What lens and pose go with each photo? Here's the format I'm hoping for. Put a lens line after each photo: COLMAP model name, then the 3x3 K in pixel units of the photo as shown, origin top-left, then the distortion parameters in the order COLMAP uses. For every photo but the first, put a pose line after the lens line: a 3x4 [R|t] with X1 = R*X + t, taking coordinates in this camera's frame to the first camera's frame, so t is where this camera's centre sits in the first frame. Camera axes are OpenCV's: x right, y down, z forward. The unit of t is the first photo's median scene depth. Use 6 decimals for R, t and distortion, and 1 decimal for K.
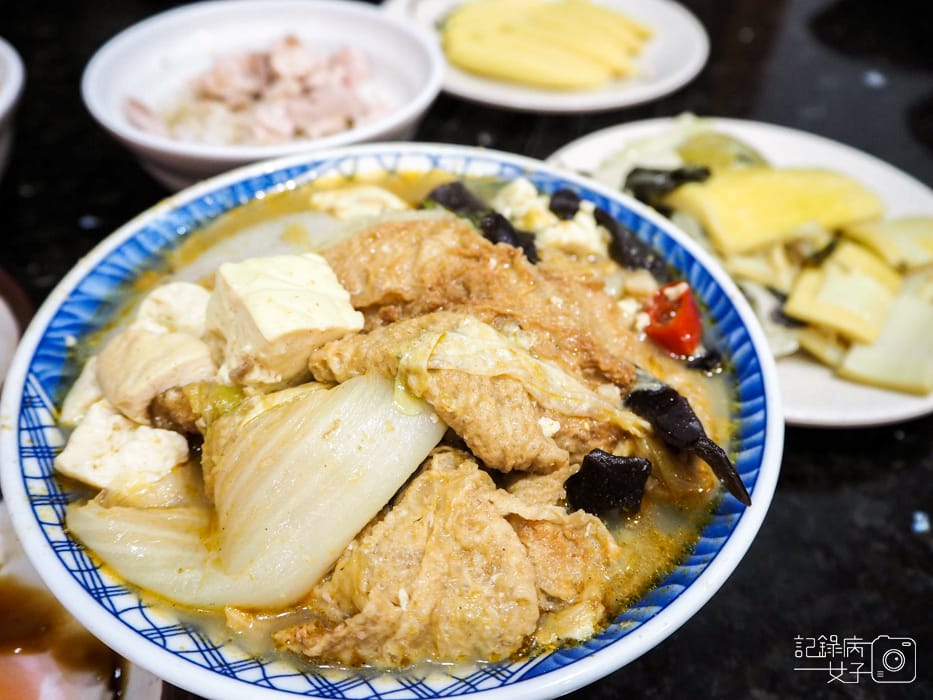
lens RADIAL K [[792.9, 0, 466.5], [0, 792.9, 350.0], [0, 0, 1]] dist [0.002296, 0.007678]
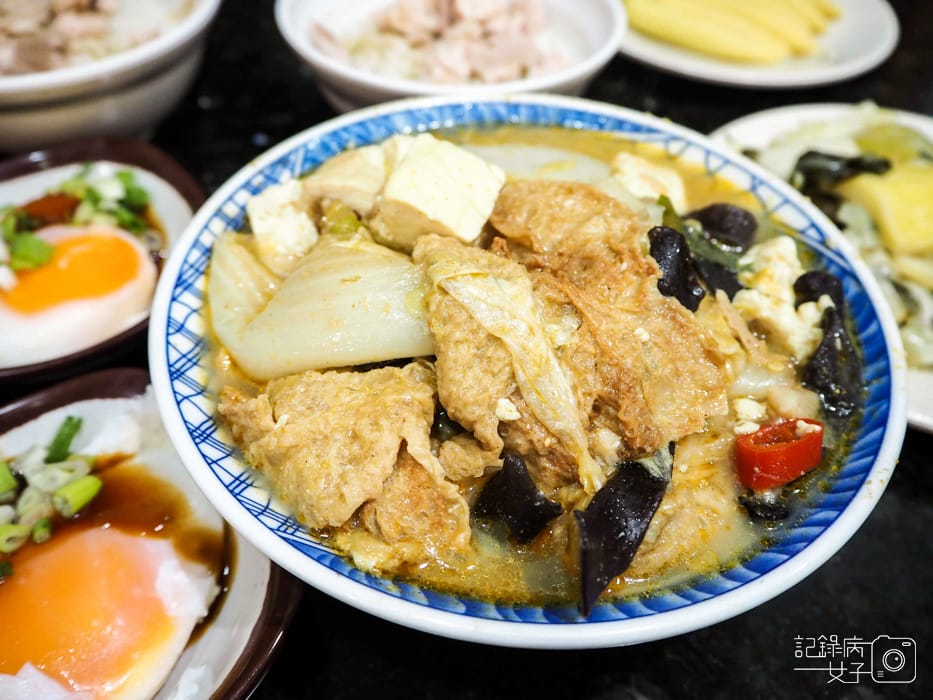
lens RADIAL K [[792.9, 0, 466.5], [0, 792.9, 350.0], [0, 0, 1]] dist [0.002296, 0.007678]
pose [[0.621156, 0.577721, -0.529532, 0.534071], [-0.565960, 0.798072, 0.206812, -0.134381], [0.542084, 0.171232, 0.822694, 0.149884]]
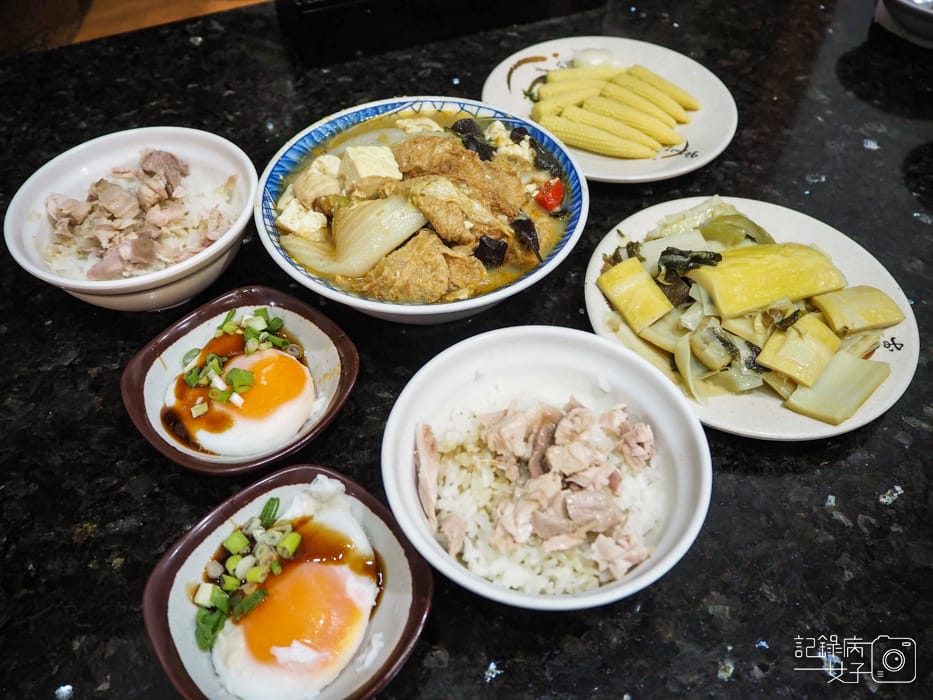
lens RADIAL K [[792.9, 0, 466.5], [0, 792.9, 350.0], [0, 0, 1]] dist [0.002296, 0.007678]
pose [[0.981863, 0.123910, -0.143497, 0.484529], [-0.110919, 0.989253, 0.095267, 0.239841], [0.153760, -0.077623, 0.985055, -1.410796]]
